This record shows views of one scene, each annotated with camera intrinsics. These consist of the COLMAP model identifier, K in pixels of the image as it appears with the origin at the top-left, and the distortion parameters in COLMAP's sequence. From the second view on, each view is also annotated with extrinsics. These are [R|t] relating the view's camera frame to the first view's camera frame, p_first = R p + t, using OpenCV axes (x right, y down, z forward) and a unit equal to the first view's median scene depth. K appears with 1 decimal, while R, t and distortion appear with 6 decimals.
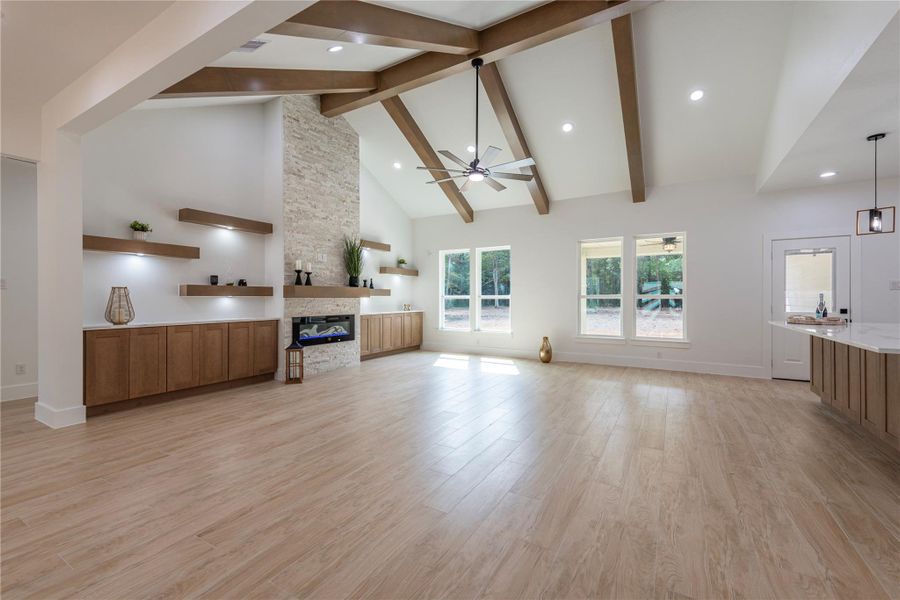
lens RADIAL K [[380.1, 0, 449.7], [0, 380.1, 298.9], [0, 0, 1]] dist [0.006011, -0.001850]
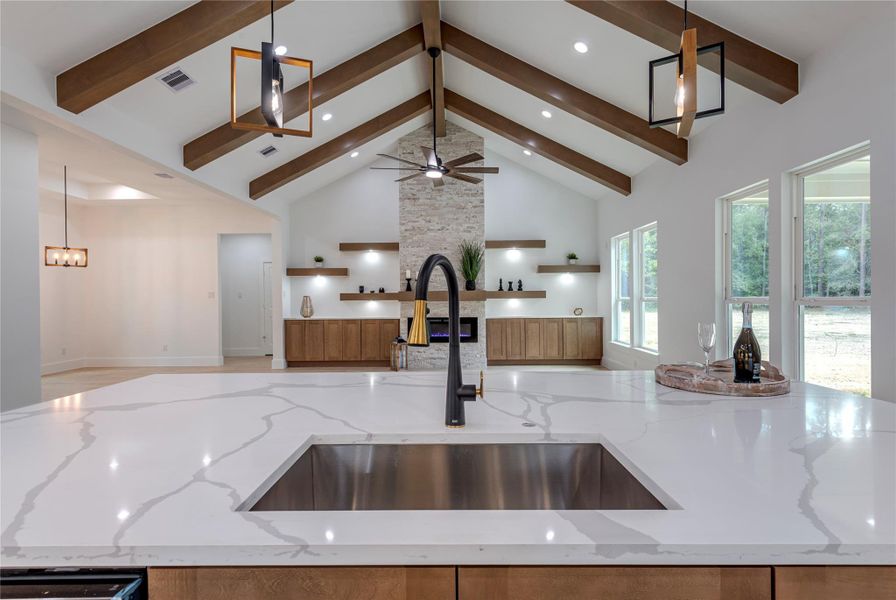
lens RADIAL K [[441.7, 0, 449.9], [0, 441.7, 300.8], [0, 0, 1]] dist [0.006780, -0.000366]
pose [[0.486499, 0.001374, -0.873680, 0.884372], [0.004752, 0.999980, 0.004218, -0.010369], [0.873668, -0.006204, 0.486482, 0.433051]]
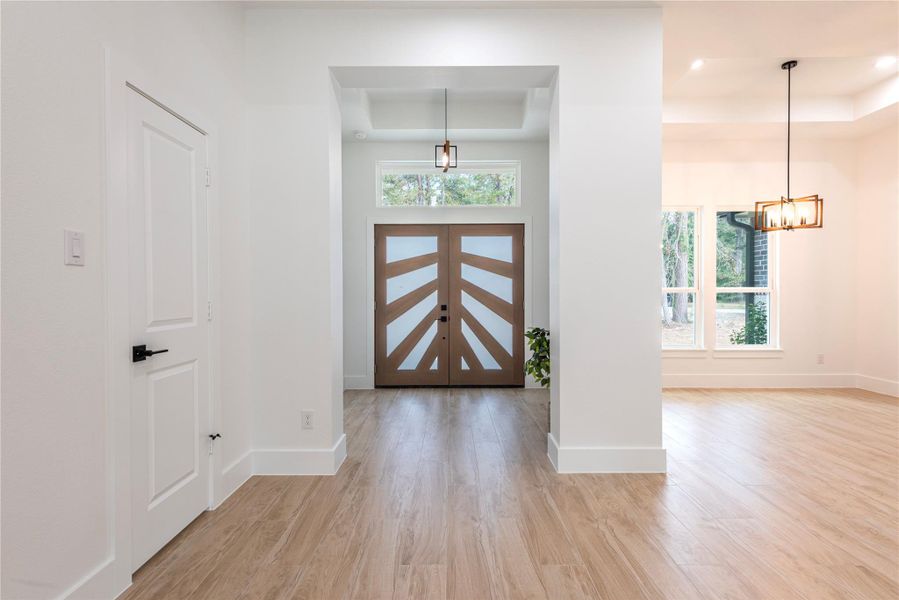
lens RADIAL K [[443.2, 0, 453.5], [0, 443.2, 299.4], [0, 0, 1]] dist [0.006780, -0.000366]
pose [[-0.862978, 0.012801, -0.505079, 0.221151], [0.003548, 0.999808, 0.019277, -0.001167], [0.505229, 0.014843, -0.862858, 0.478819]]
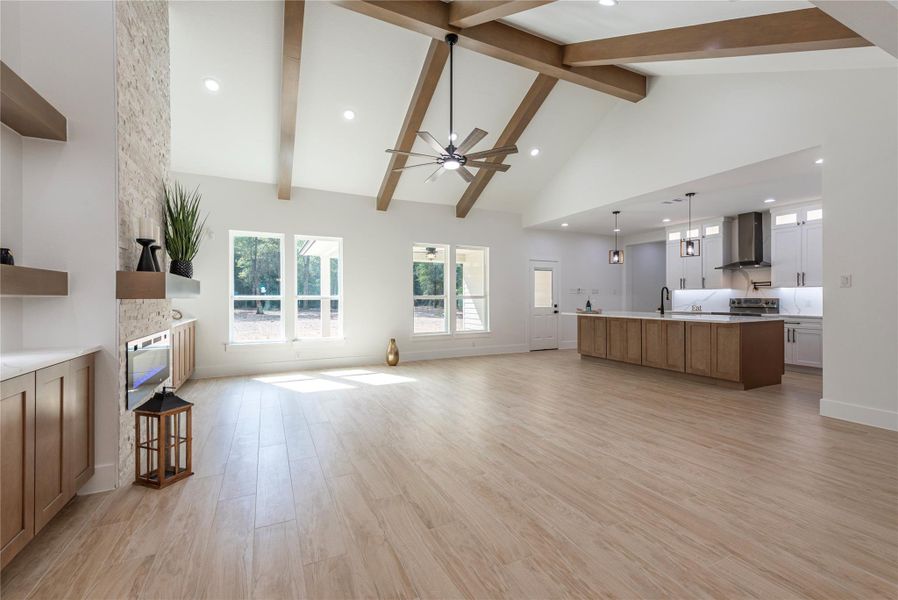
lens RADIAL K [[379.2, 0, 452.5], [0, 379.2, 303.1], [0, 0, 1]] dist [0.006011, -0.001850]
pose [[0.549997, -0.010801, 0.835097, -0.580934], [0.002442, 0.999933, 0.011325, -0.002008], [-0.835163, -0.004190, 0.549987, 0.424974]]
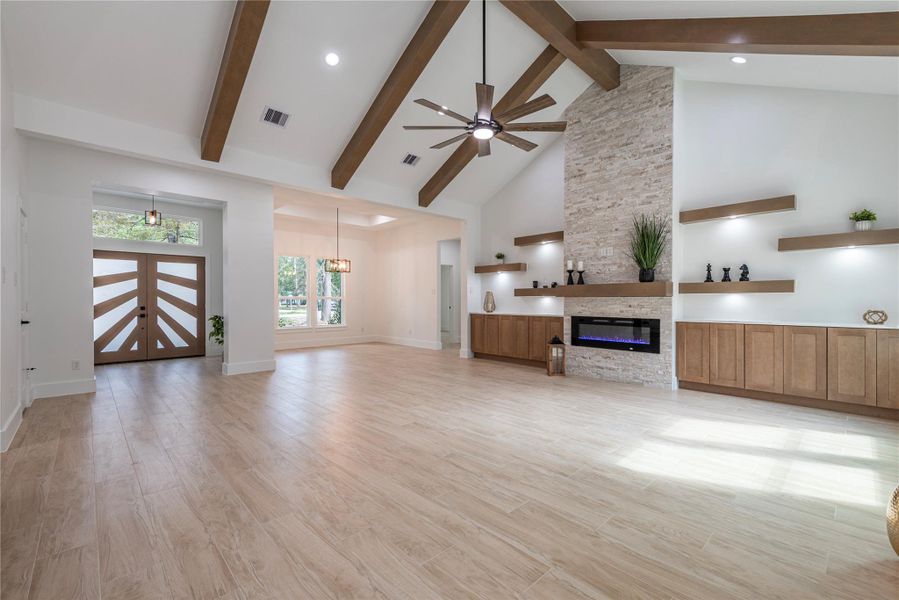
lens RADIAL K [[379.7, 0, 446.7], [0, 379.7, 302.5], [0, 0, 1]] dist [0.006011, -0.001850]
pose [[-0.288004, 0.007902, -0.957597, 0.682811], [-0.002490, 0.999956, 0.009000, 0.003497], [0.957626, 0.004977, -0.287972, 0.972946]]
